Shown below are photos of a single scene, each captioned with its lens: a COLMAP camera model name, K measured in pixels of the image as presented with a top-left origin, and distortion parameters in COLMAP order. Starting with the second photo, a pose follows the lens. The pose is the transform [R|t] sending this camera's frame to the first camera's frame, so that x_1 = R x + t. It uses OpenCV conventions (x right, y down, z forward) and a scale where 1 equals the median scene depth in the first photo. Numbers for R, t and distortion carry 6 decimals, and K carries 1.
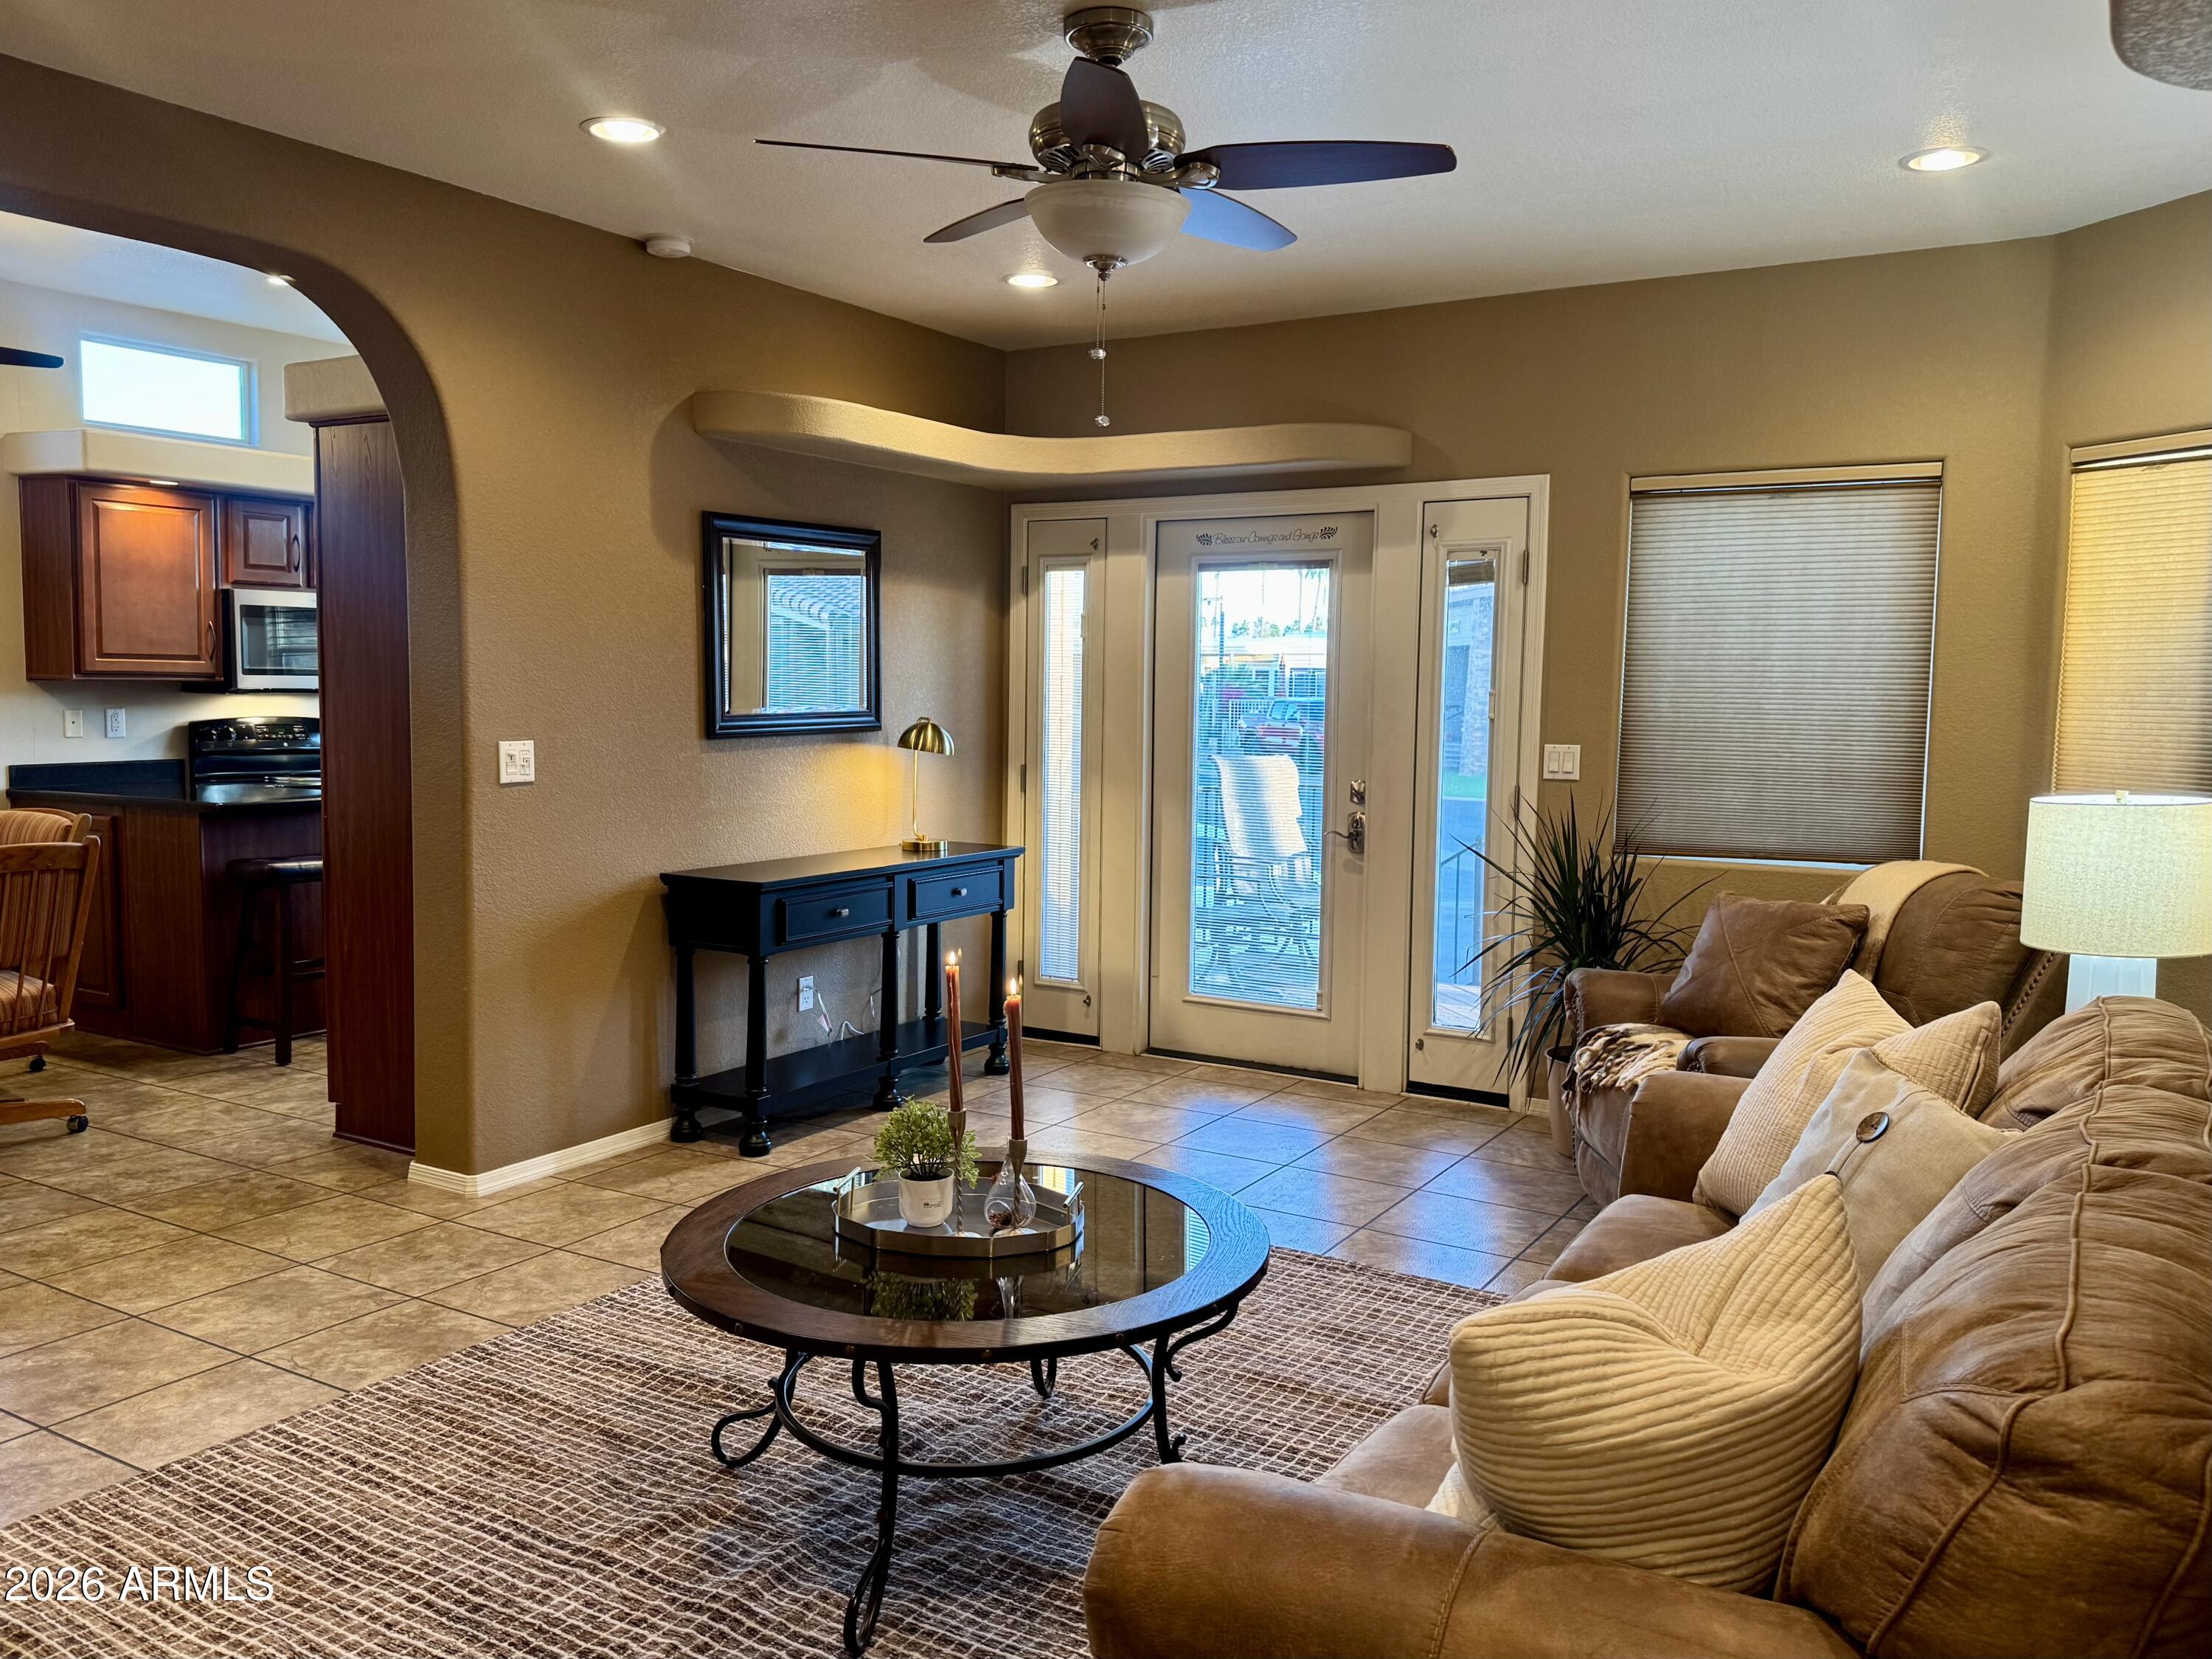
lens RADIAL K [[1751.6, 0, 1128.2], [0, 1751.6, 780.3], [0, 0, 1]] dist [0.057966, -0.087504]
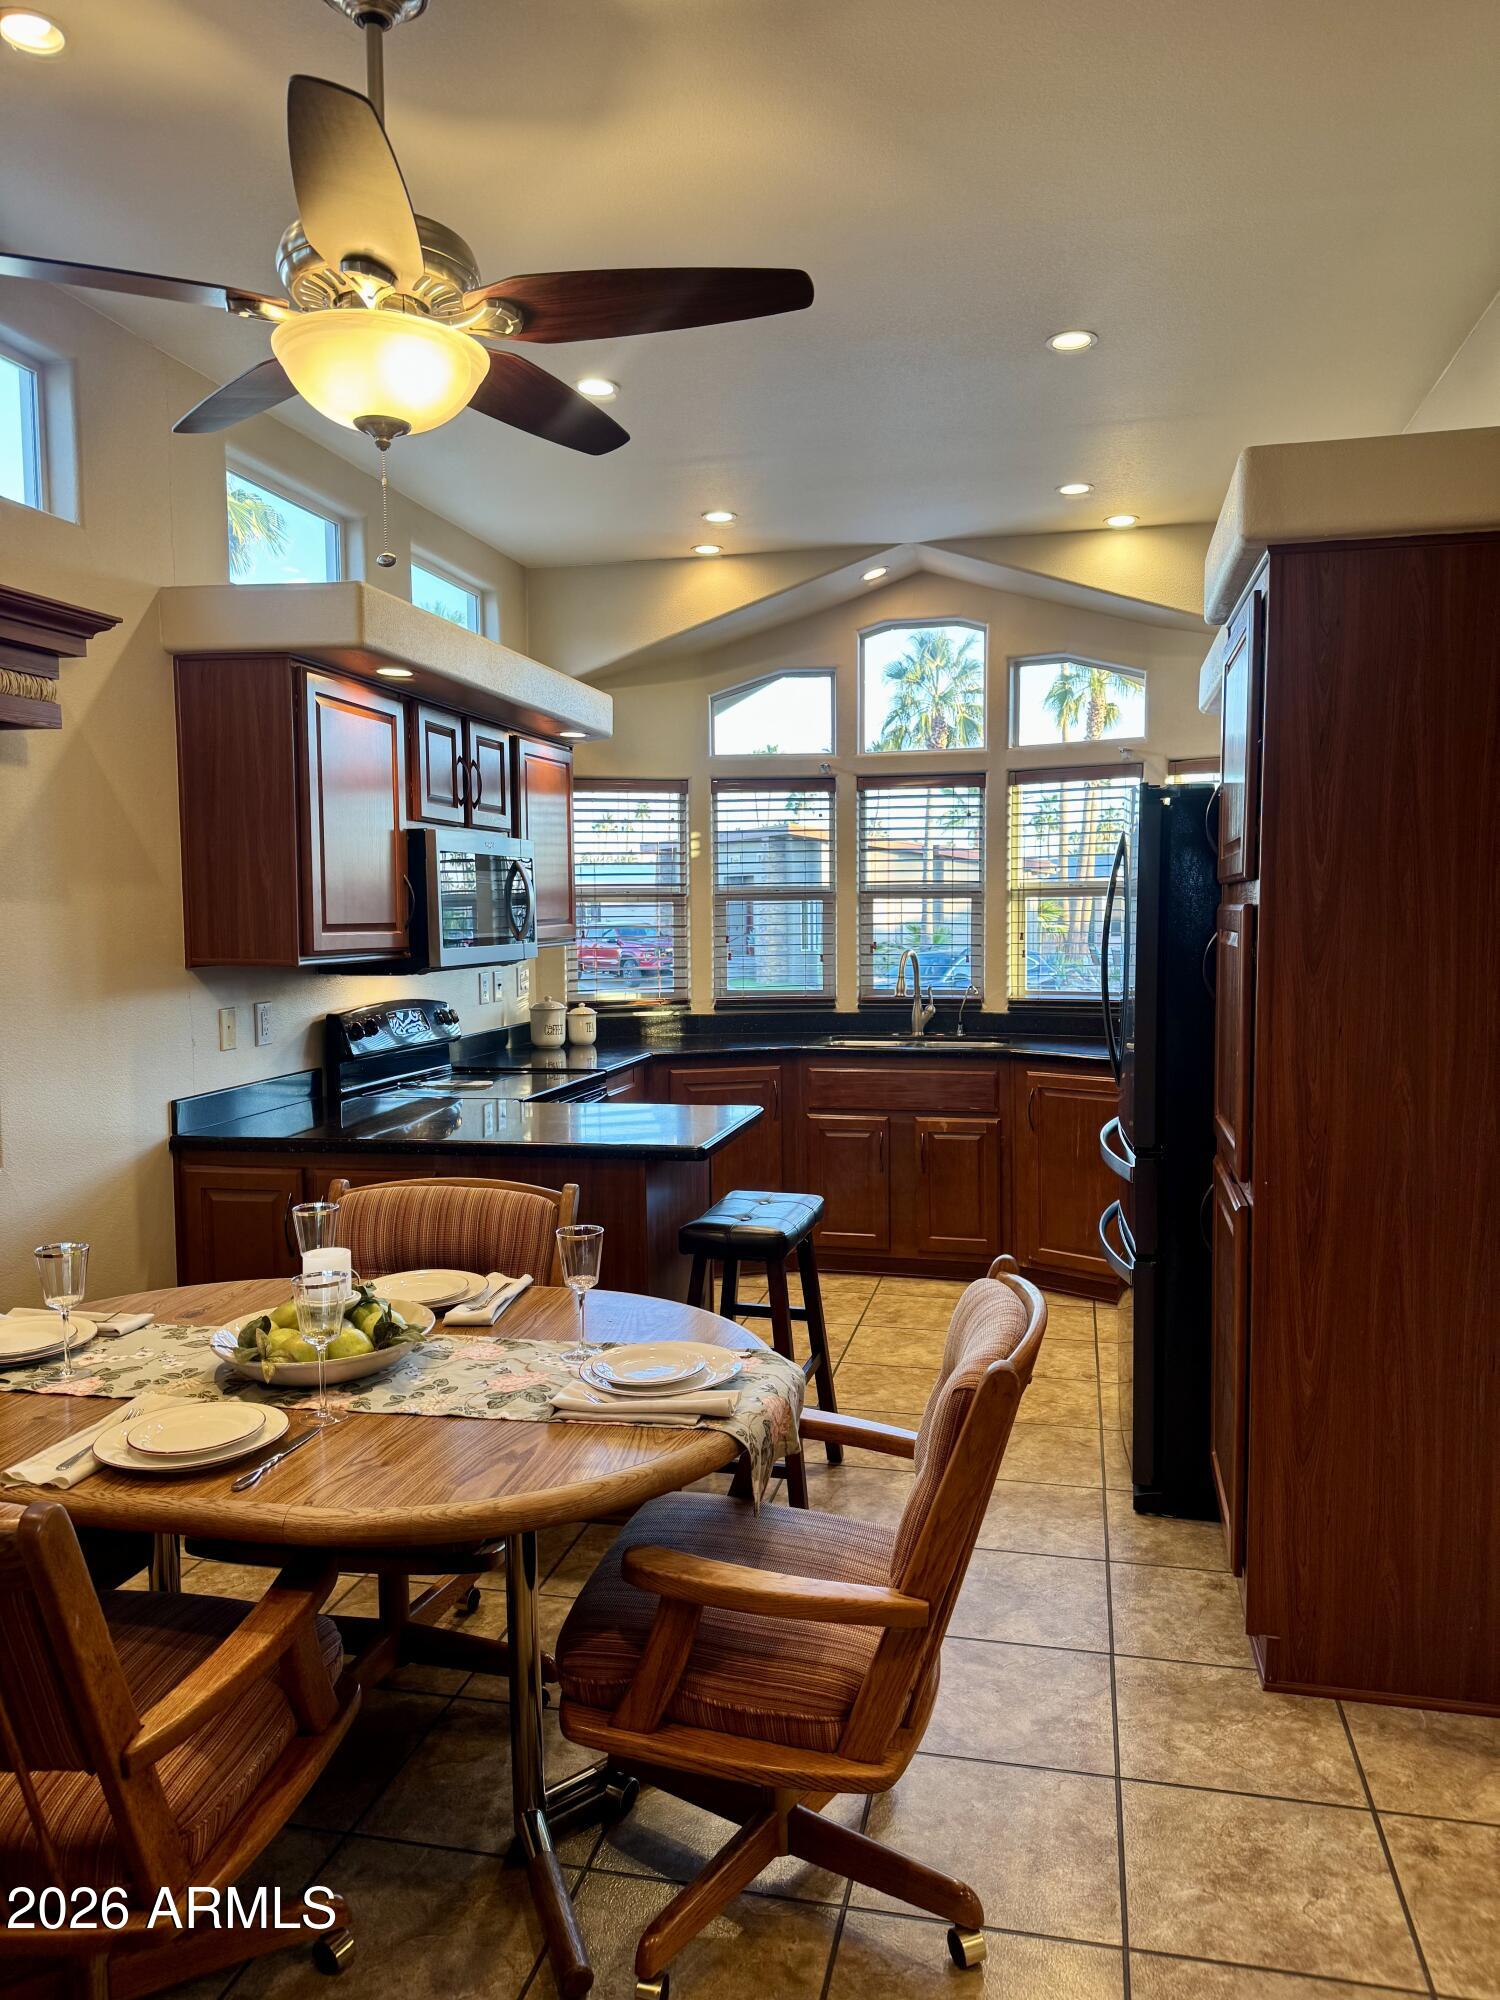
lens RADIAL K [[1394.7, 0, 750.0], [0, 1394.7, 1000.0], [0, 0, 1]] dist [0.065120, -0.103847]
pose [[0.948321, -0.042683, 0.314428, -0.599027], [0.038279, 0.999063, 0.020172, -0.048475], [-0.314994, -0.007094, 0.949067, 0.452640]]
